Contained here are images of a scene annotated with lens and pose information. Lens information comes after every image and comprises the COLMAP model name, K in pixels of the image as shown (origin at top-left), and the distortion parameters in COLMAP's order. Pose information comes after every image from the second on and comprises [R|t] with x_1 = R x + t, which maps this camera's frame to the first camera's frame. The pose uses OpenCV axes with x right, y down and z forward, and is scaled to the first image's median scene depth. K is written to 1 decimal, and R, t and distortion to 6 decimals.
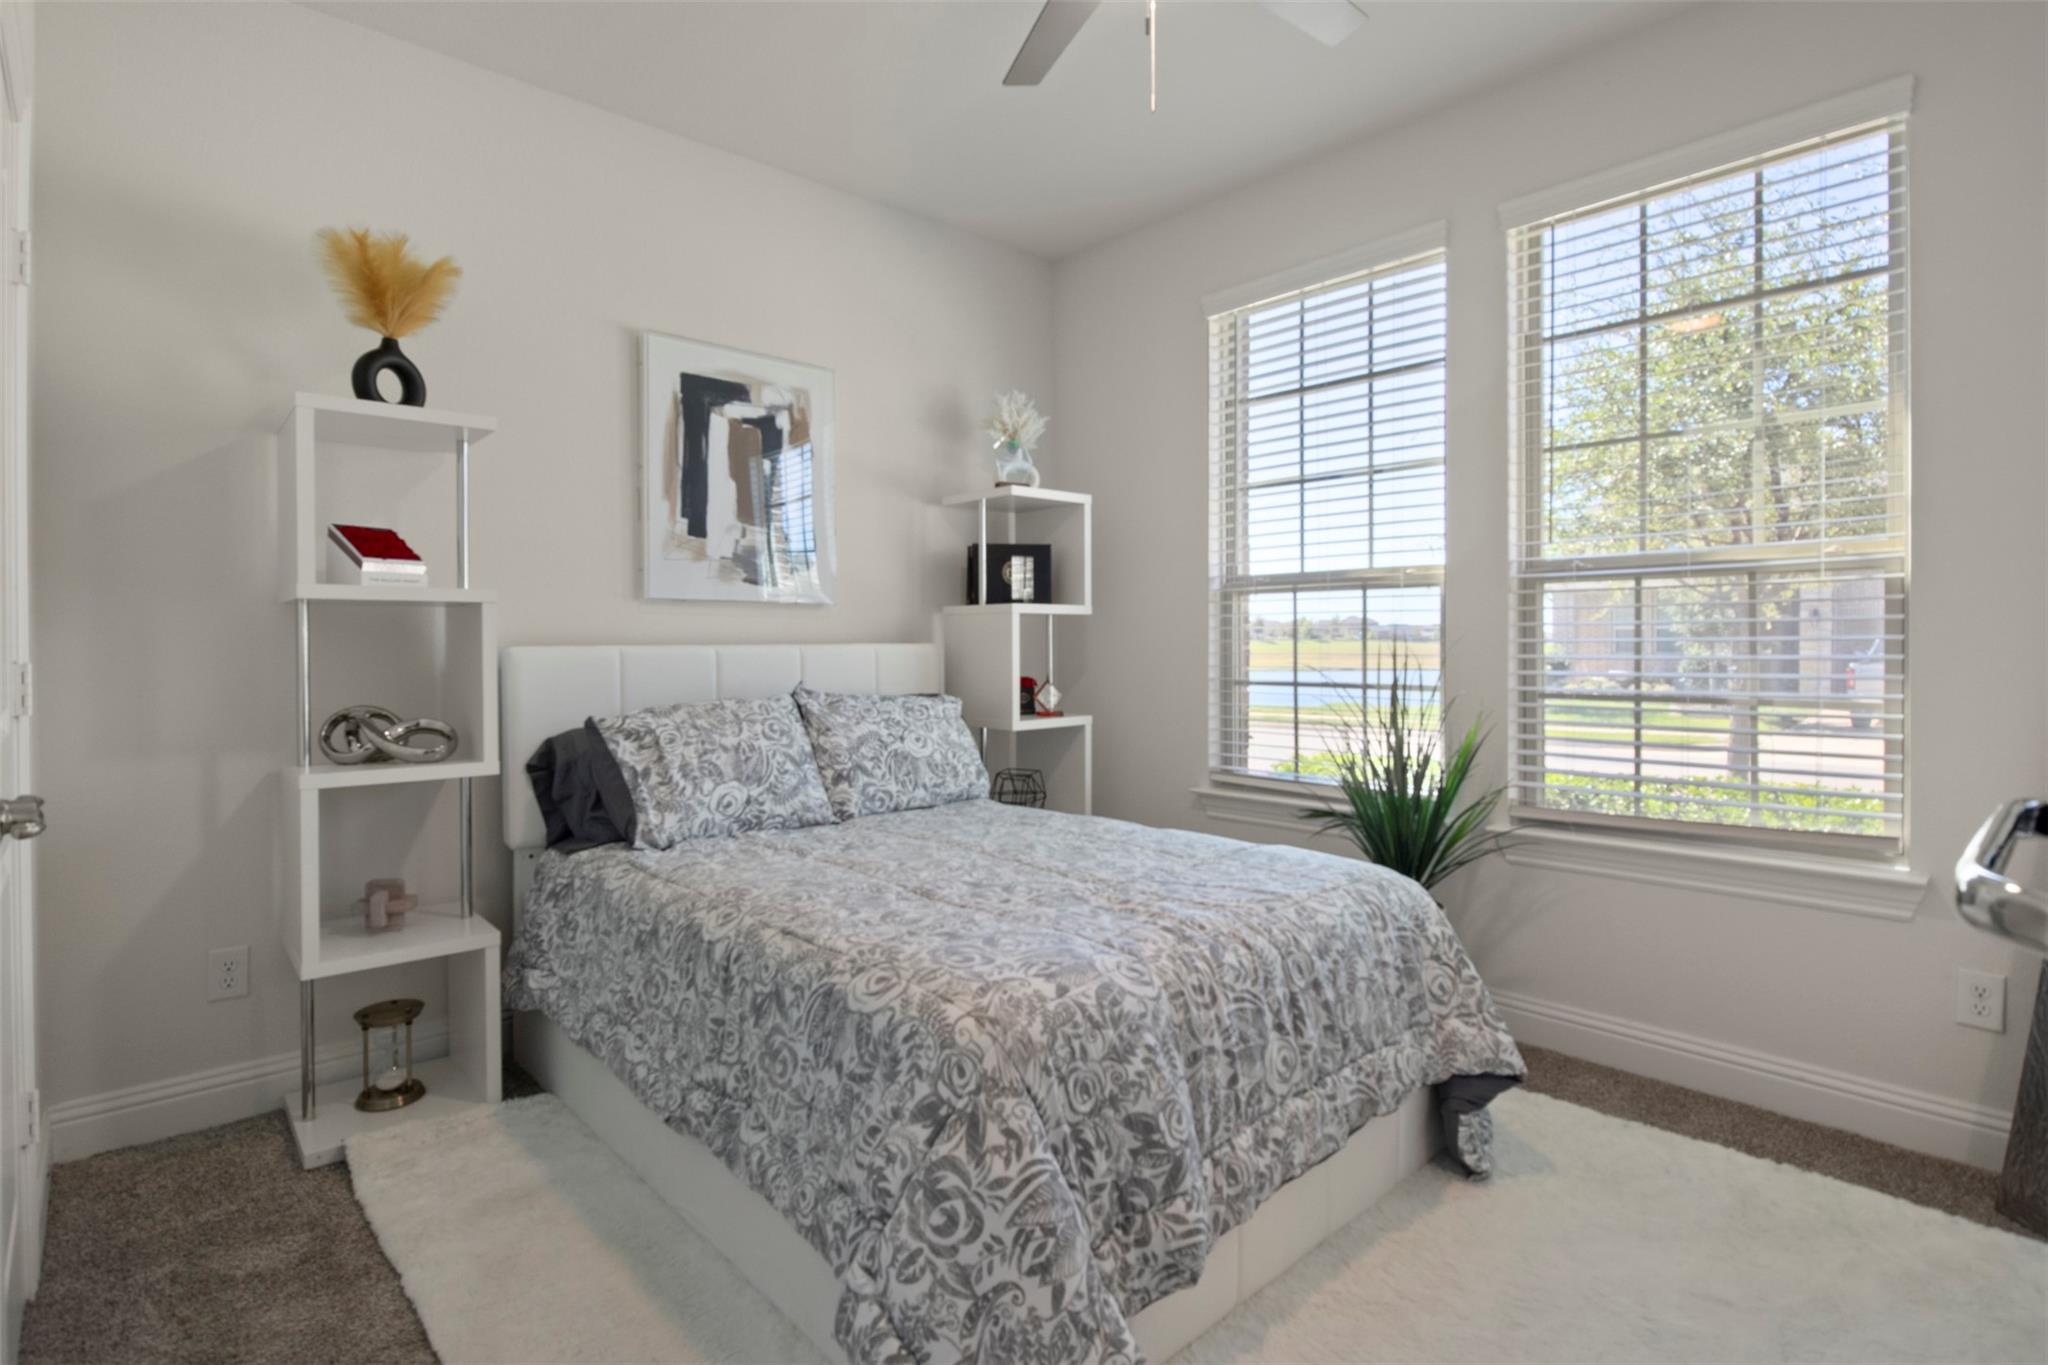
lens RADIAL K [[1025.0, 0, 1025.1], [0, 1025.0, 652.2], [0, 0, 1]] dist [-0.014289, 0.000878]
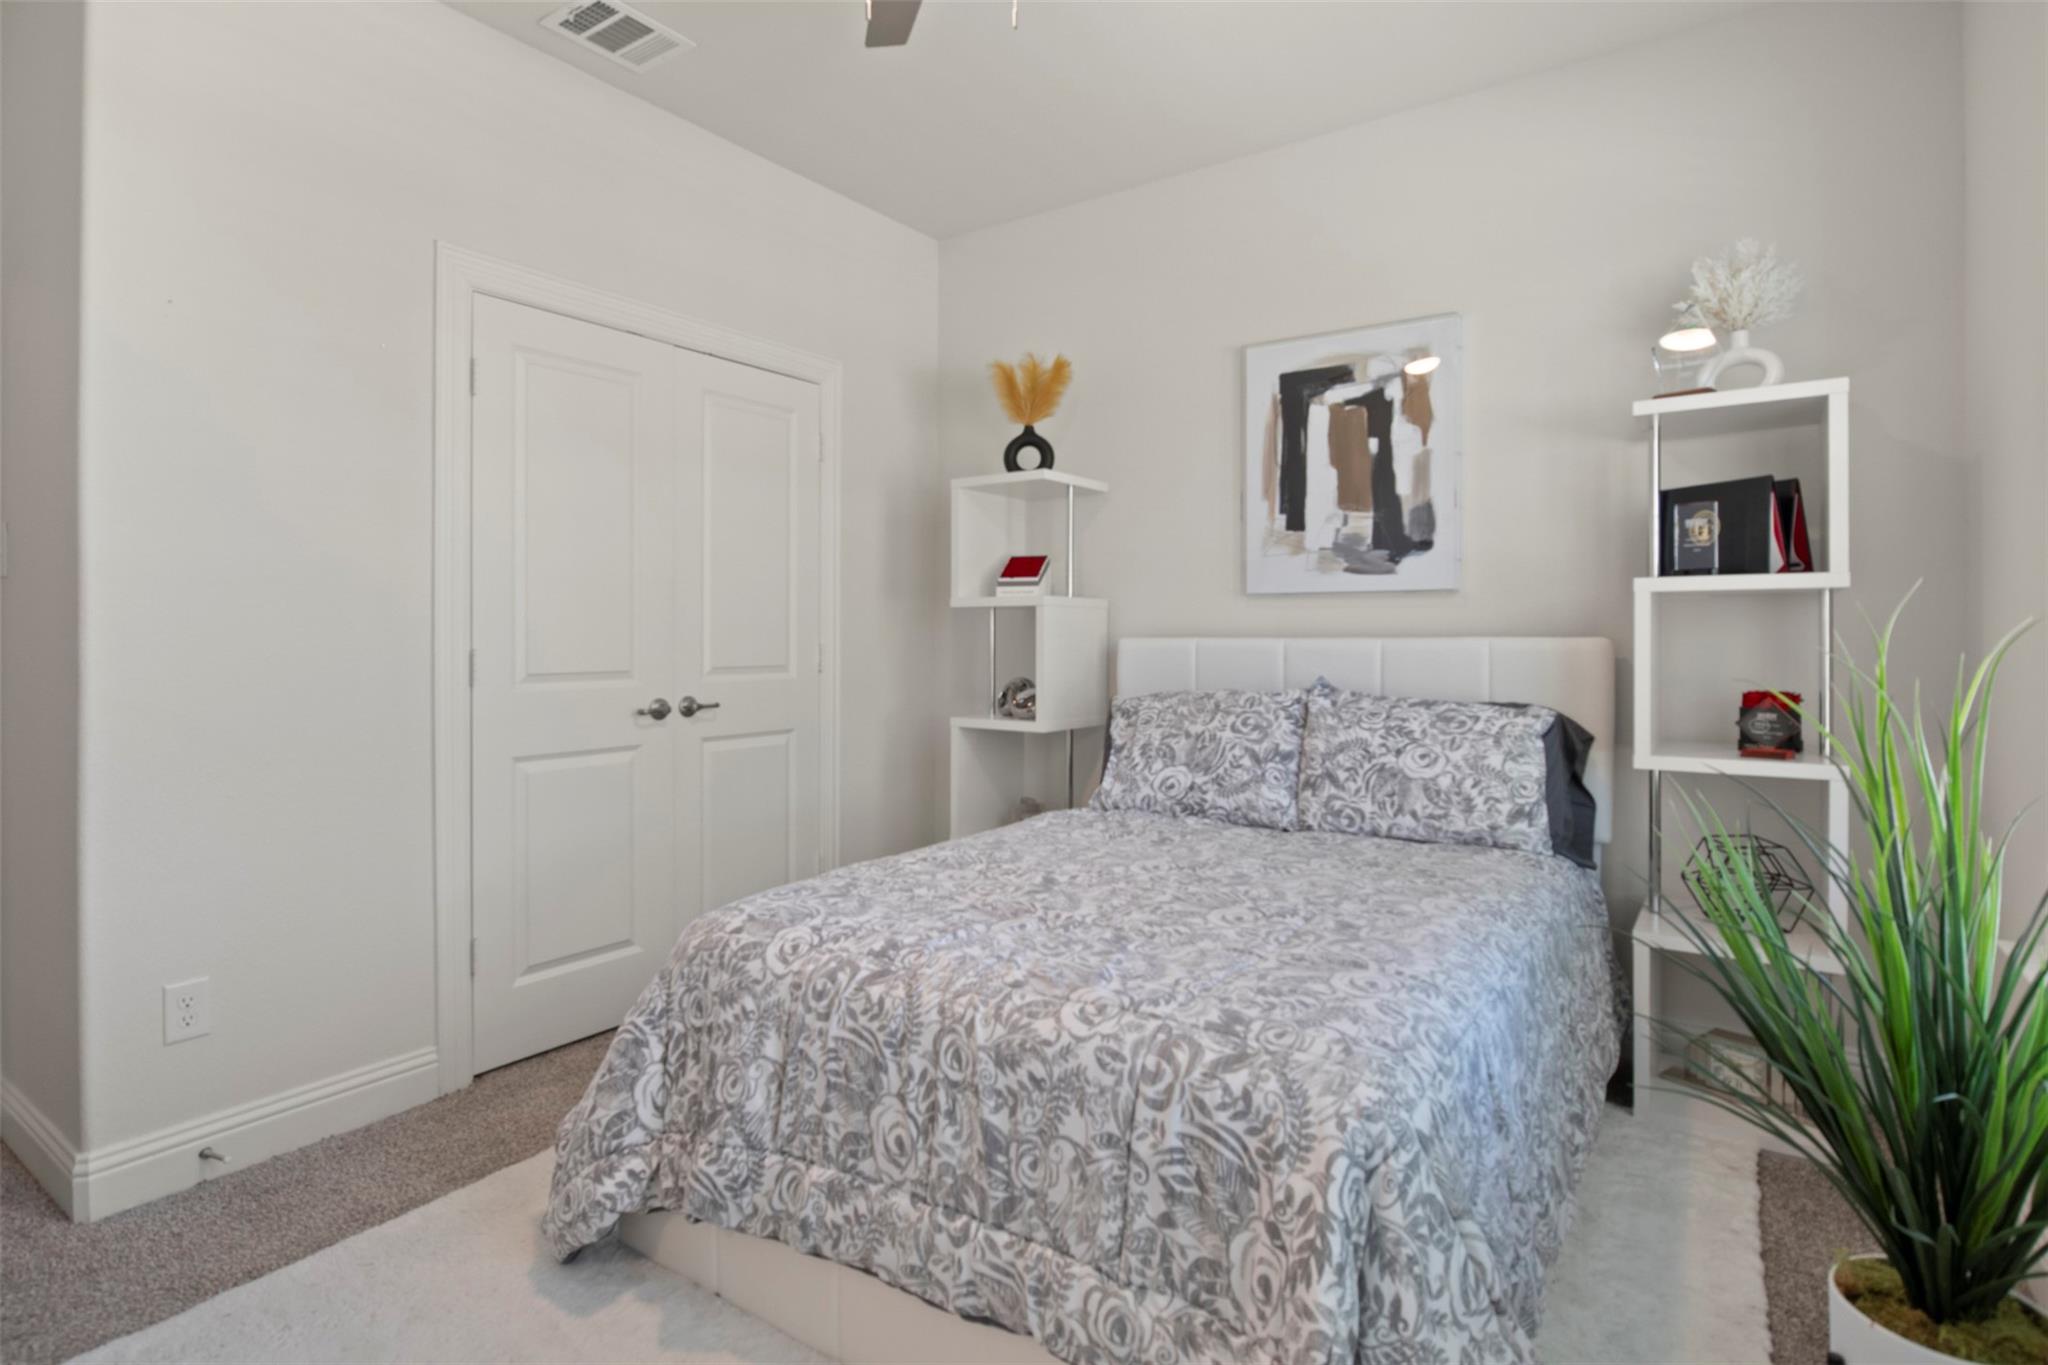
lens RADIAL K [[1025.0, 0, 1025.1], [0, 1025.0, 652.2], [0, 0, 1]] dist [-0.014289, 0.000878]
pose [[0.212801, 0.016868, -0.976950, 0.648692], [-0.008991, 0.999842, 0.015304, -0.006399], [0.977054, 0.005527, 0.212919, 0.553236]]
